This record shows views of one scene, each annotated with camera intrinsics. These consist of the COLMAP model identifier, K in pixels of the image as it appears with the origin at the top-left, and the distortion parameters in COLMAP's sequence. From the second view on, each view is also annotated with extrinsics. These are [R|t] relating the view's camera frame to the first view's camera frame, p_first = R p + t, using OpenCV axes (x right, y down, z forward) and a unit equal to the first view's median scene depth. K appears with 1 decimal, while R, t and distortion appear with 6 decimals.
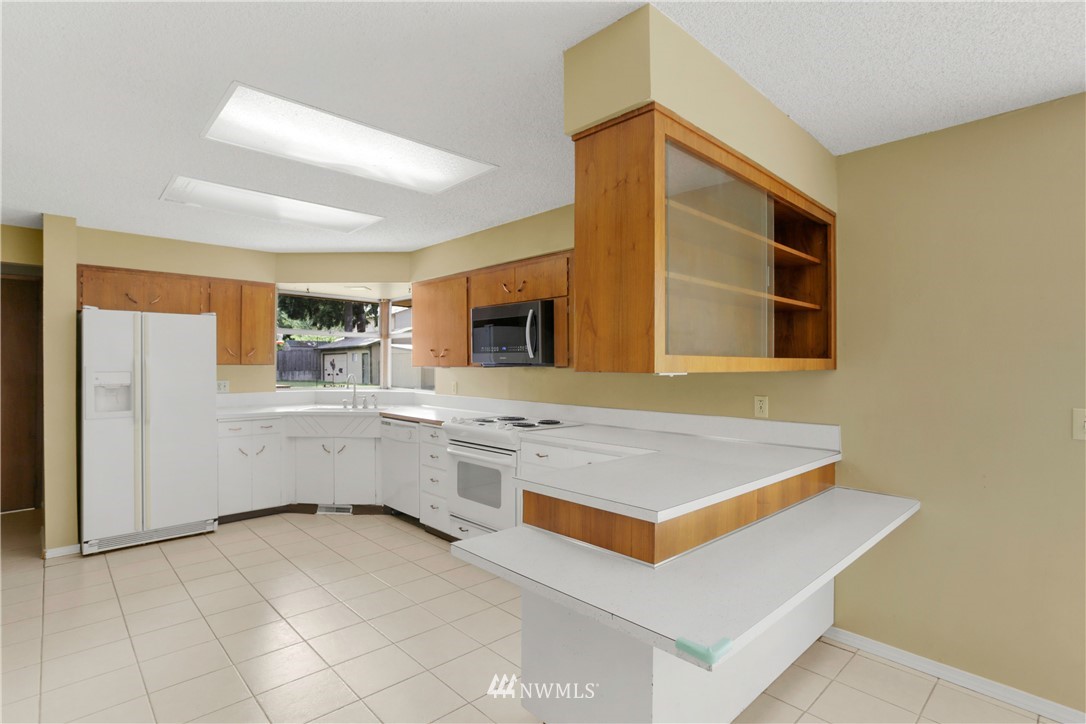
lens RADIAL K [[536.7, 0, 545.3], [0, 536.7, 370.6], [0, 0, 1]] dist [-0.042251, -0.000158]
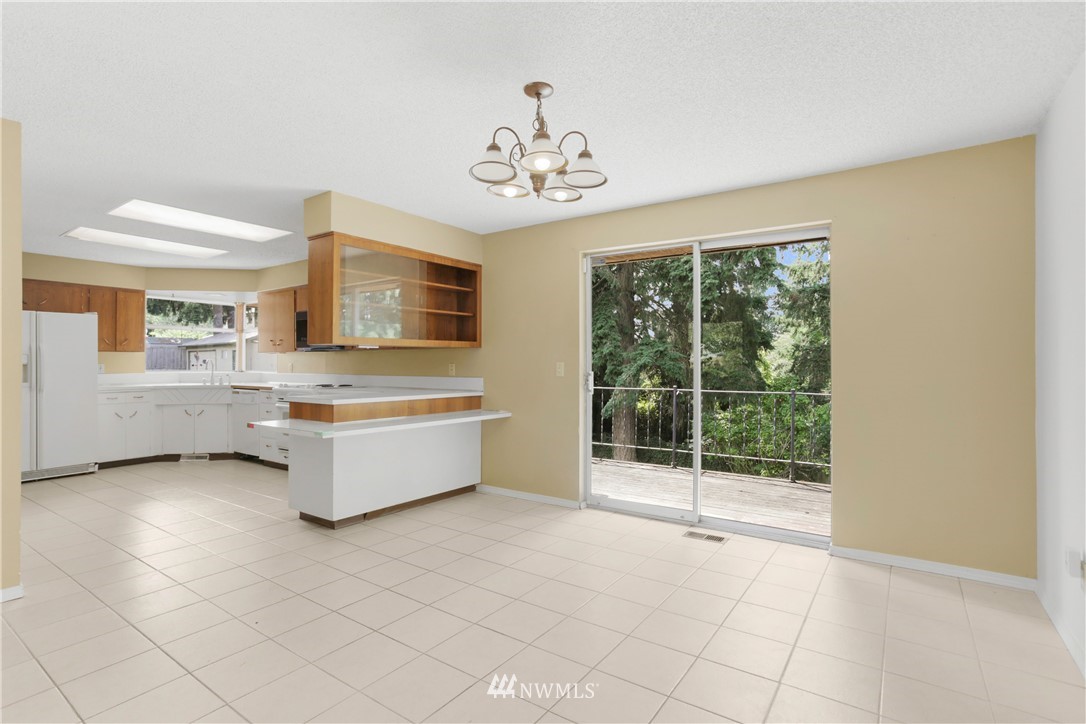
lens RADIAL K [[529.4, 0, 538.0], [0, 529.4, 361.8], [0, 0, 1]] dist [-0.003311, 0.000225]
pose [[0.982431, -0.006289, 0.186519, 0.218284], [0.008633, 0.999894, -0.011759, 0.040090], [-0.186425, 0.013162, 0.982381, -0.501218]]
